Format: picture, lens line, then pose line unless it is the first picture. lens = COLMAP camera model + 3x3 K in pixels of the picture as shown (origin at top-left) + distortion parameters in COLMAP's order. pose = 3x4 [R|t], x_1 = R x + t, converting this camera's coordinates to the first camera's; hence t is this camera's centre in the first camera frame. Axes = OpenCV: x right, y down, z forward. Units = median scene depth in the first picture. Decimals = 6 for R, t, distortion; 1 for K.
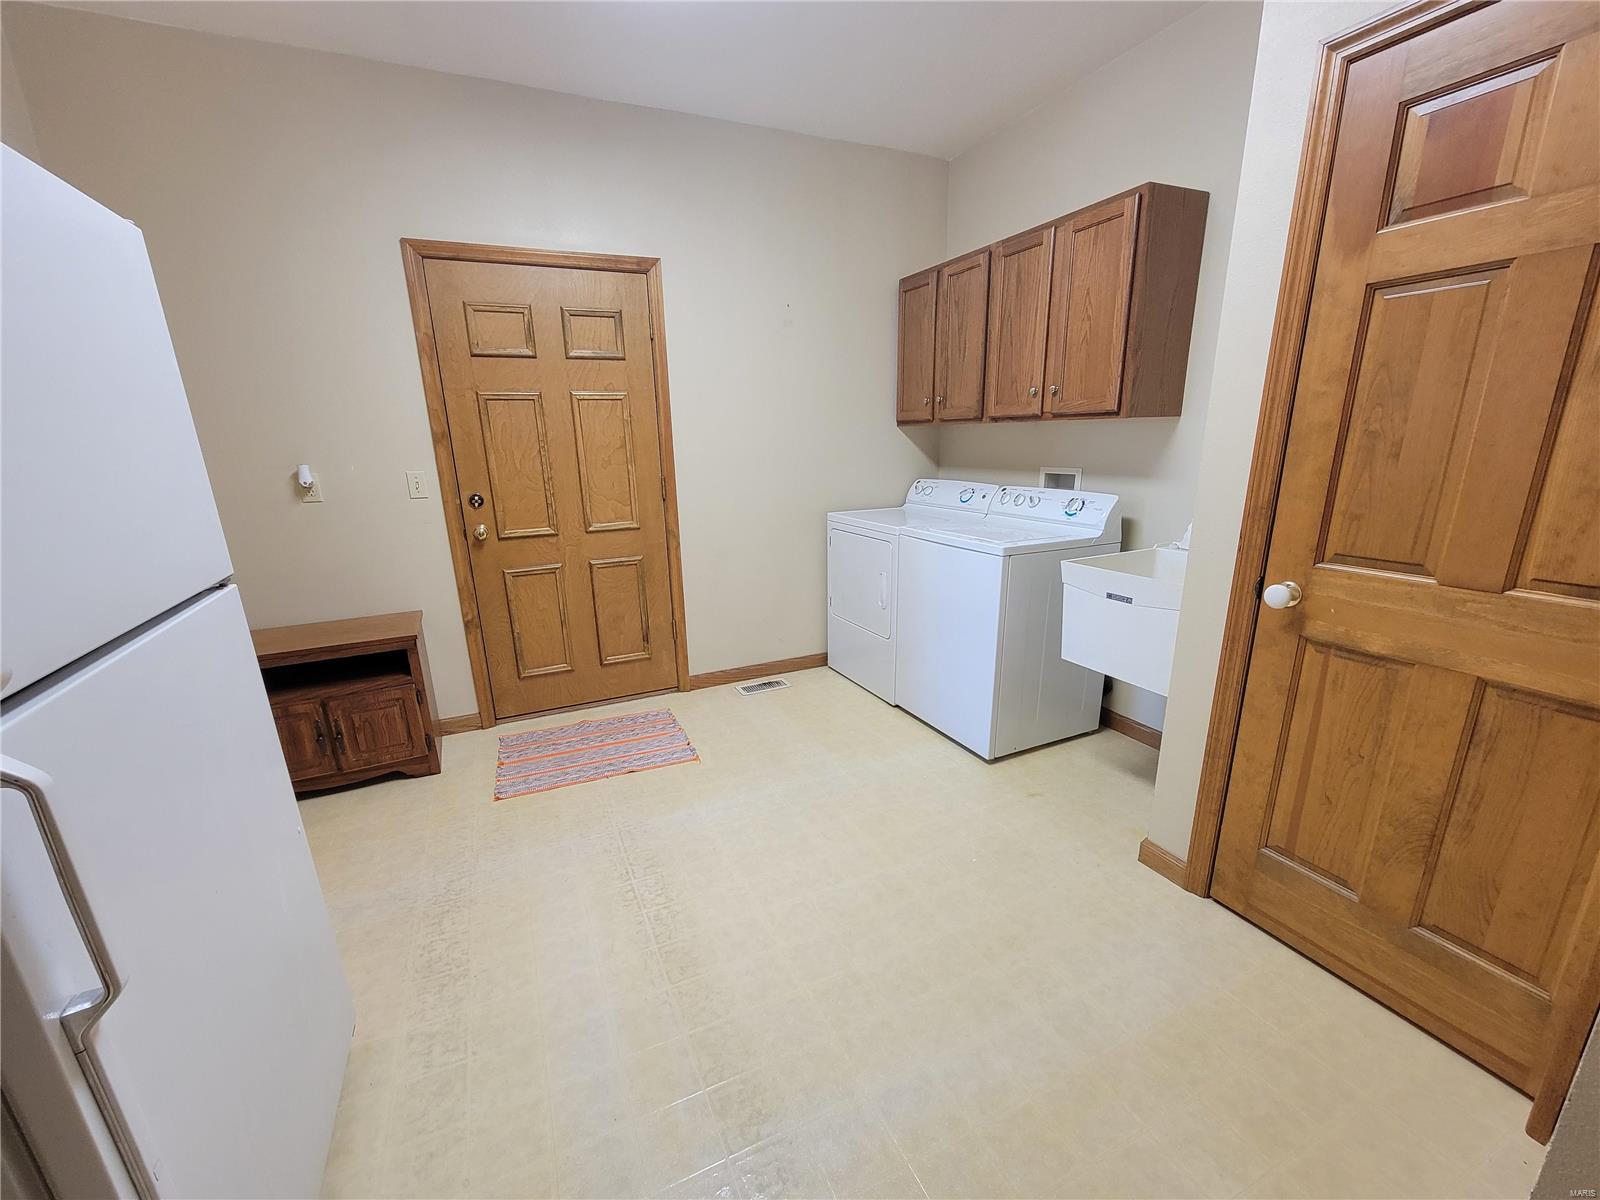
lens RADIAL K [[644.0, 0, 795.0], [0, 644.0, 610.0], [0, 0, 1]] dist [-0.008244, -0.000262]
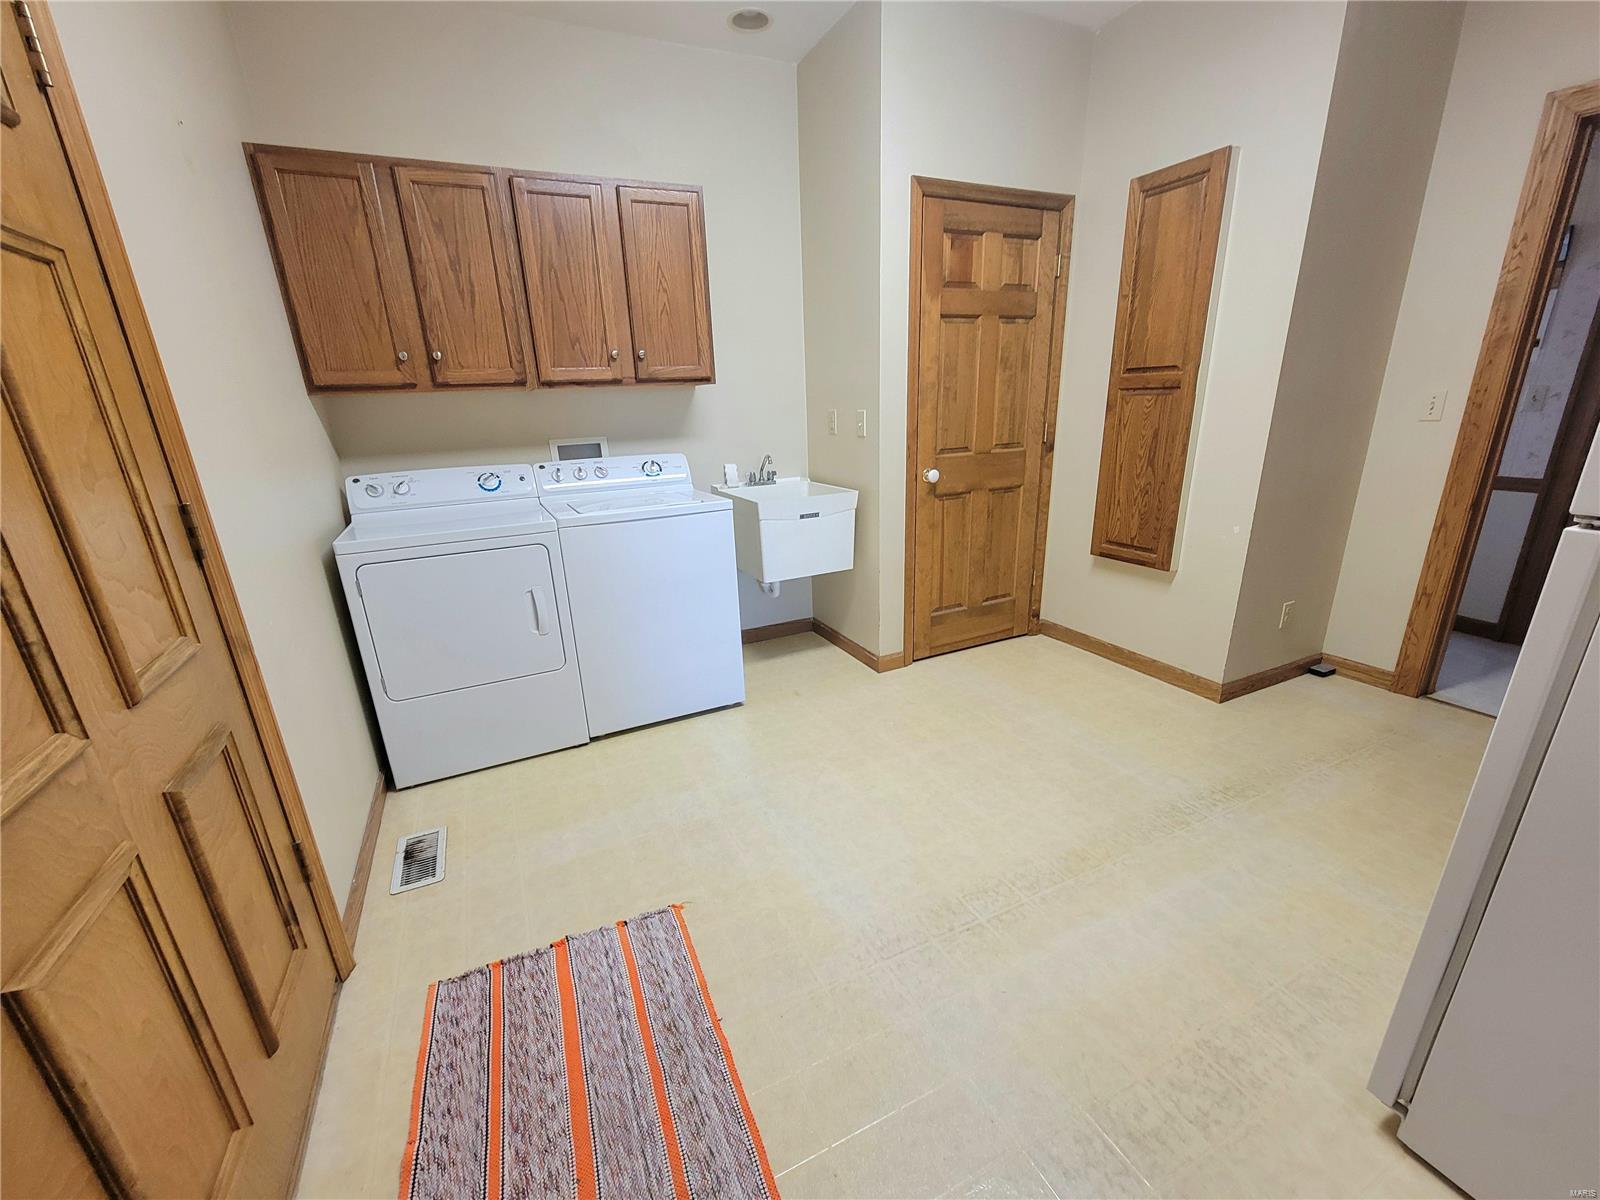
lens RADIAL K [[644.0, 0, 795.0], [0, 644.0, 610.0], [0, 0, 1]] dist [-0.008244, -0.000262]
pose [[0.005316, -0.289142, 0.957272, -1.054402], [0.297632, 0.914358, 0.274527, -0.270062], [-0.954666, 0.283455, 0.090918, 1.188495]]
